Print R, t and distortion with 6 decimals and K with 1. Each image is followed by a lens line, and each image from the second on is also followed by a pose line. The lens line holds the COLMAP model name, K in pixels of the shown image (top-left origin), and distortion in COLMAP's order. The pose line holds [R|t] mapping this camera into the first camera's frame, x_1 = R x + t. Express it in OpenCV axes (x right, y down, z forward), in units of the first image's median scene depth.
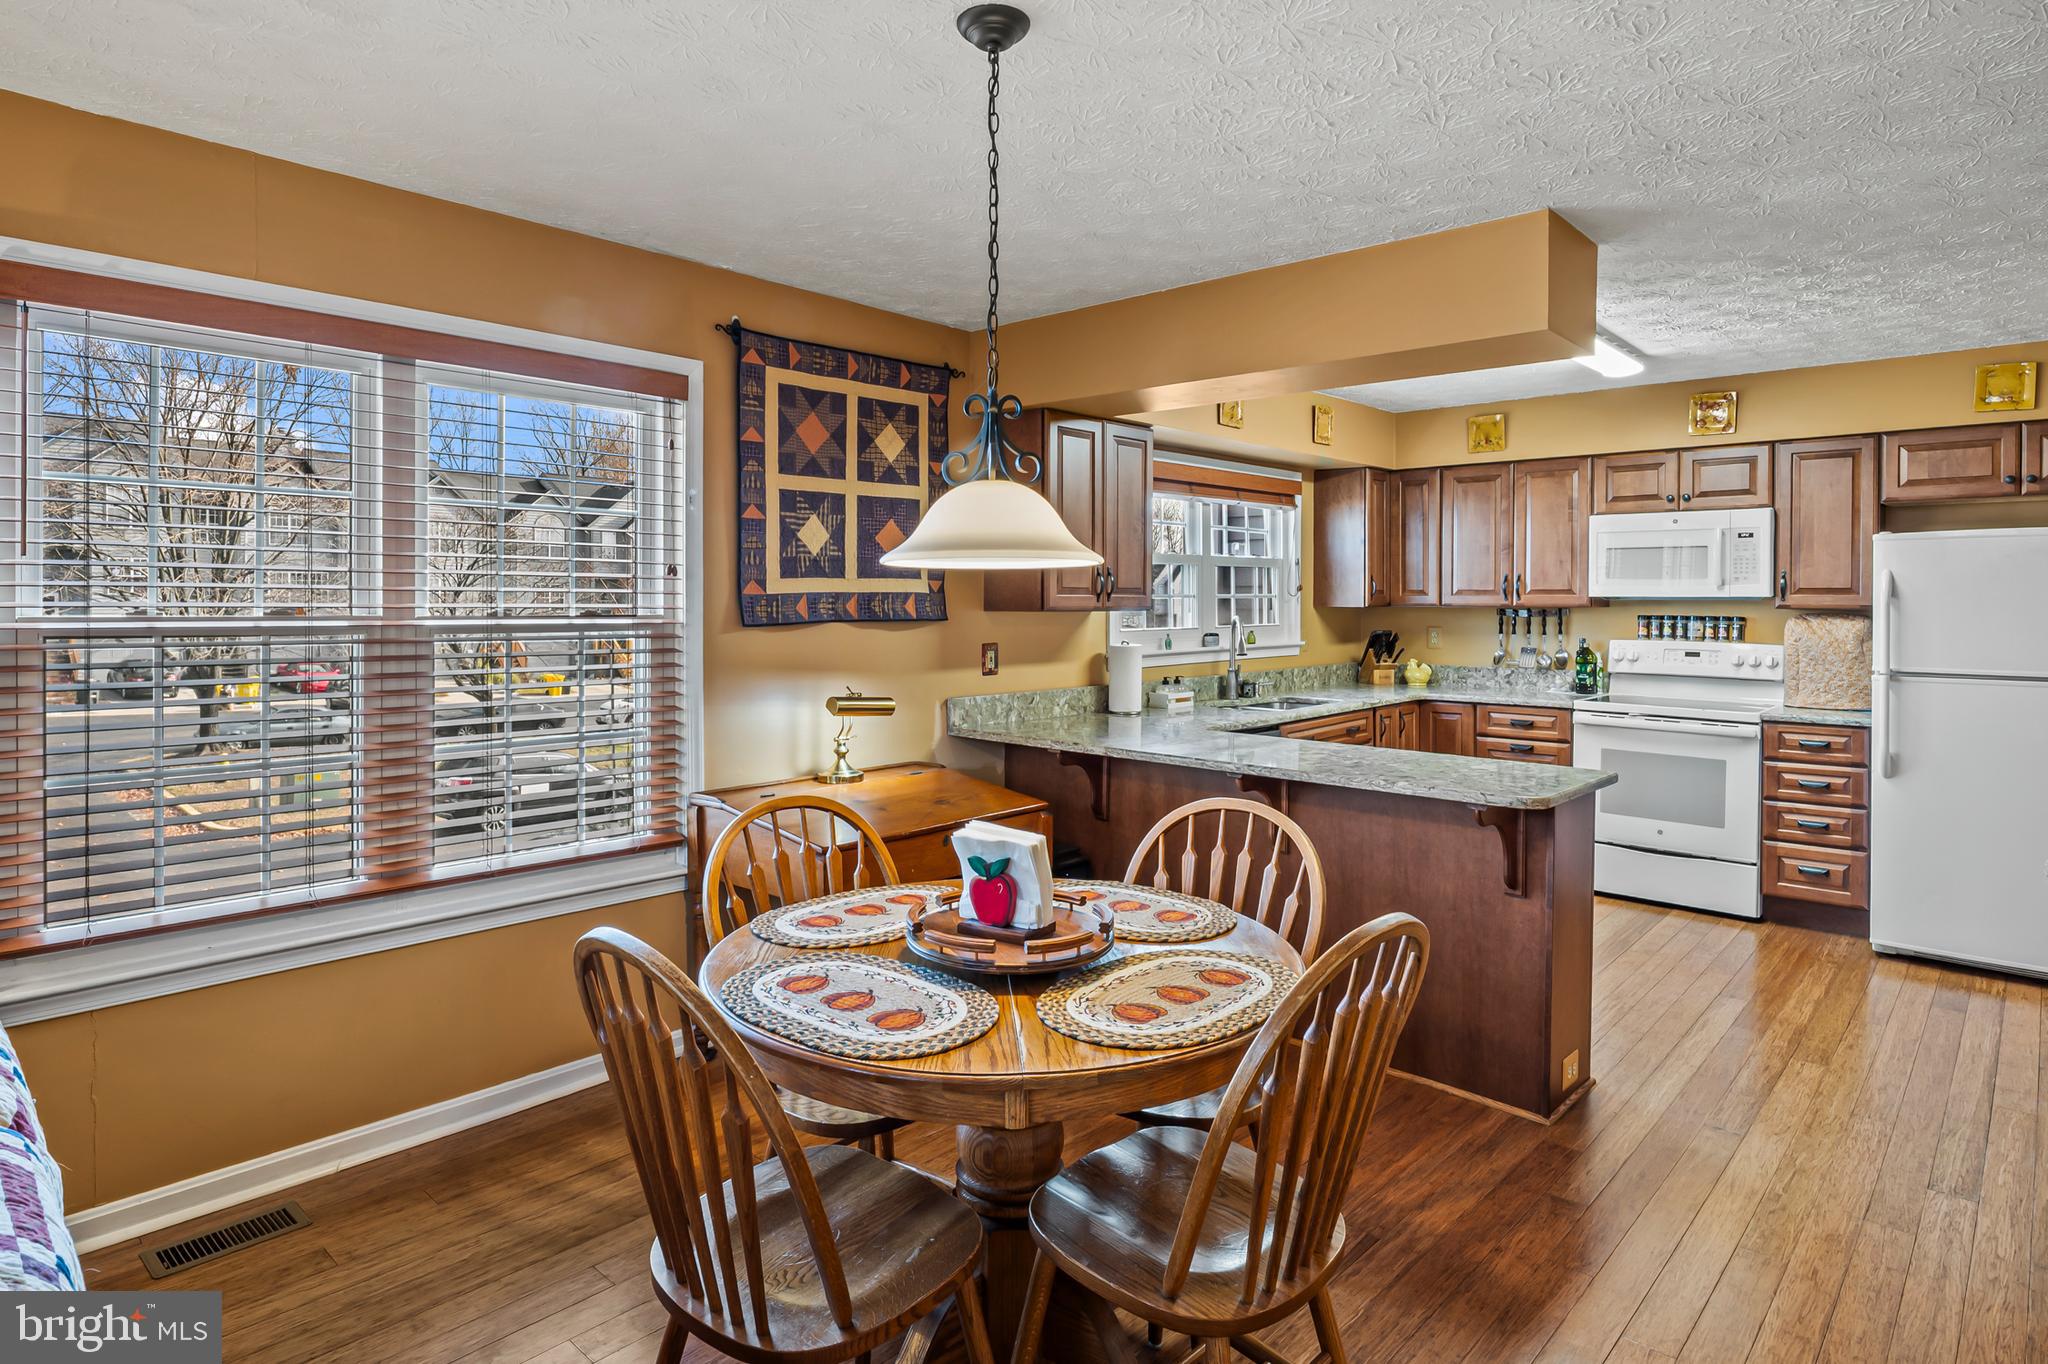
lens RADIAL K [[1132.7, 0, 1005.2], [0, 1132.7, 602.0], [0, 0, 1]] dist [-0.001085, -0.001117]
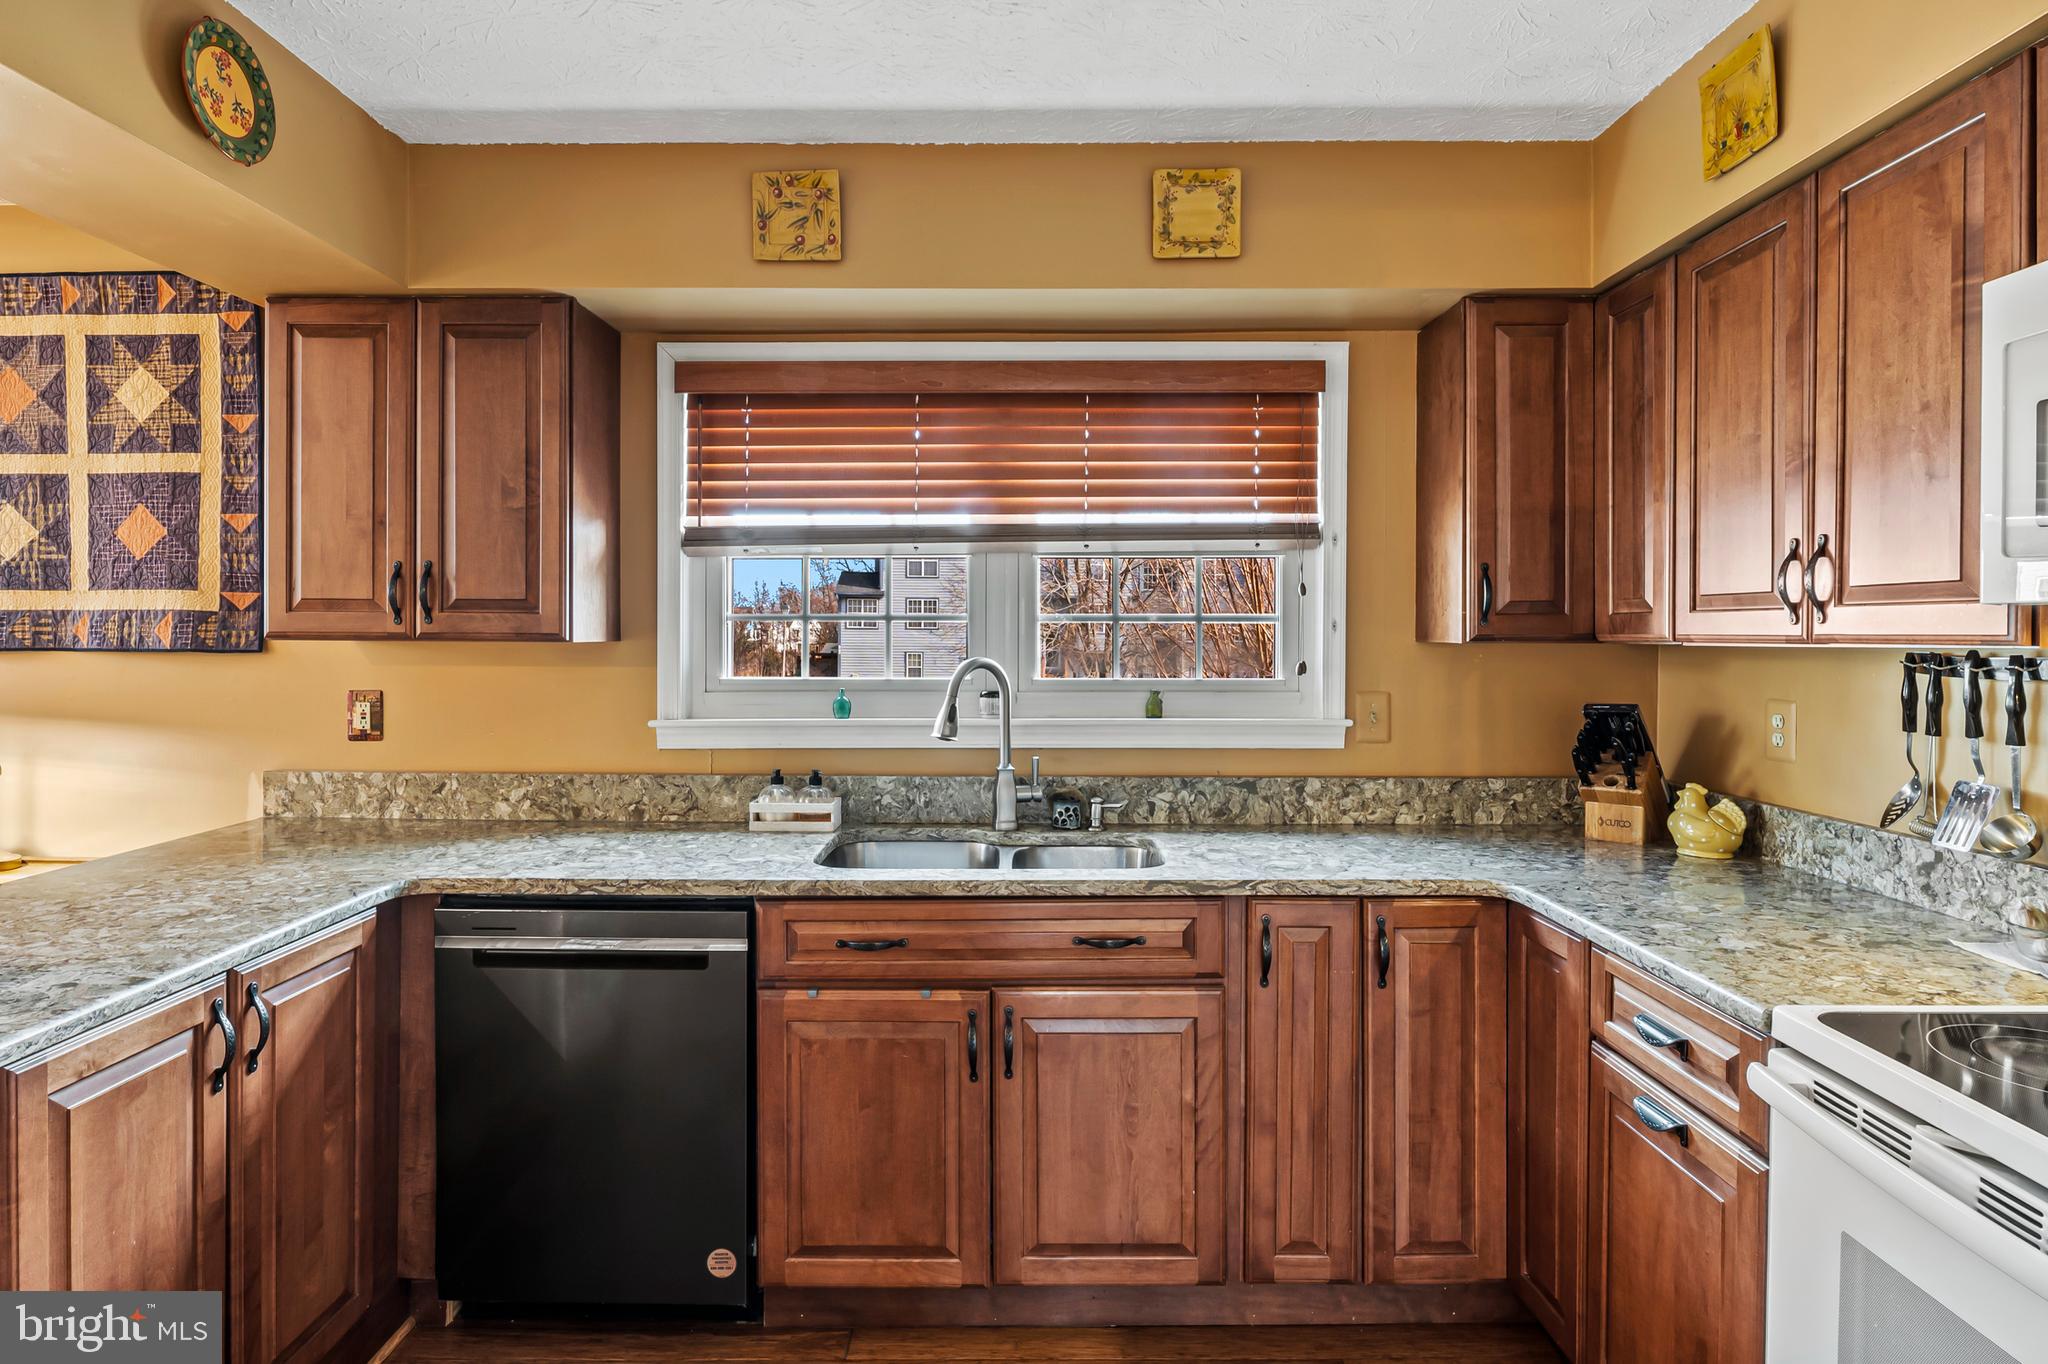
lens RADIAL K [[1121.0, 0, 1015.2], [0, 1121.0, 628.9], [0, 0, 1]] dist [-0.001350, -0.002324]
pose [[0.675478, 0.006105, -0.737355, 0.768840], [-0.004196, 0.999981, 0.004436, -0.002234], [0.737369, 0.000098, 0.675491, 0.936057]]
